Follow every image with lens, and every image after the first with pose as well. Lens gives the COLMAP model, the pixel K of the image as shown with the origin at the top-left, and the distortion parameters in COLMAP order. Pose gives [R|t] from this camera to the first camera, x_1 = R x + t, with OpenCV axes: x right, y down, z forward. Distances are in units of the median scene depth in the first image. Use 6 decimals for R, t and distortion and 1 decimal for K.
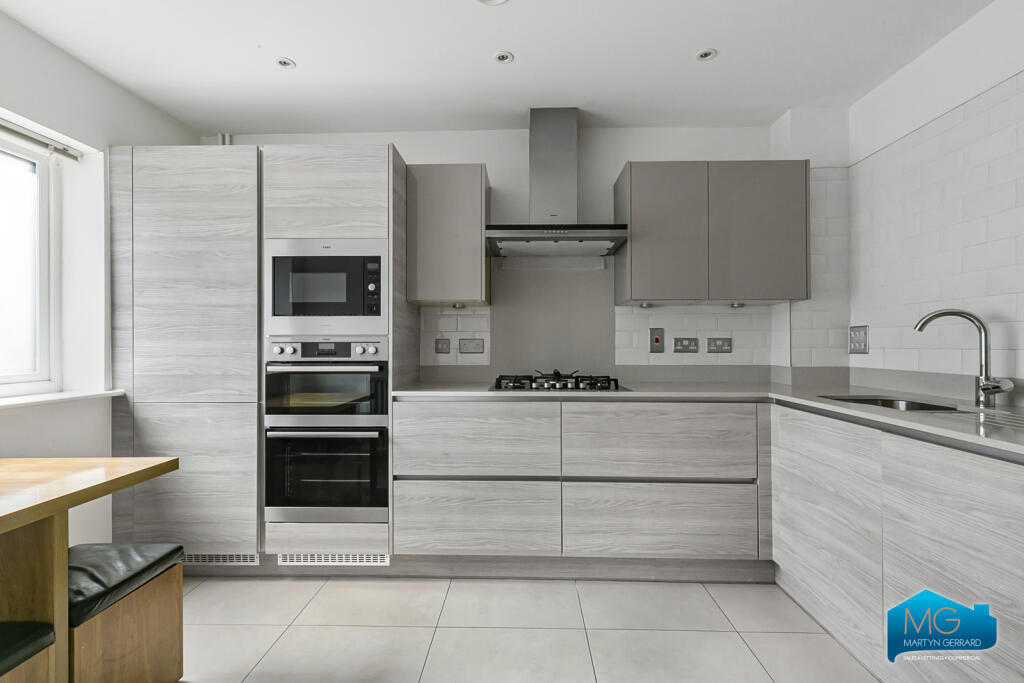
lens RADIAL K [[464.1, 0, 512.5], [0, 464.1, 342.0], [0, 0, 1]] dist [0.003671, 0.000137]
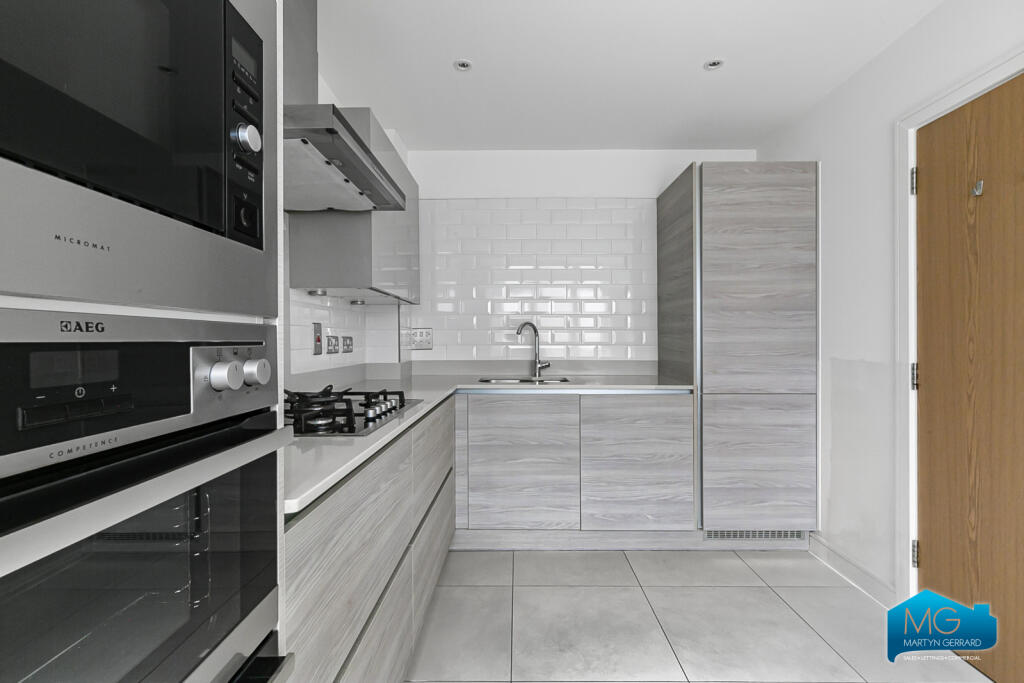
lens RADIAL K [[464.1, 0, 512.3], [0, 464.1, 339.0], [0, 0, 1]] dist [0.003671, 0.000137]
pose [[-0.017066, -0.002980, 0.999850, -0.683878], [0.000475, 0.999995, 0.002988, -0.009639], [-0.999854, 0.000526, -0.017064, 0.994185]]
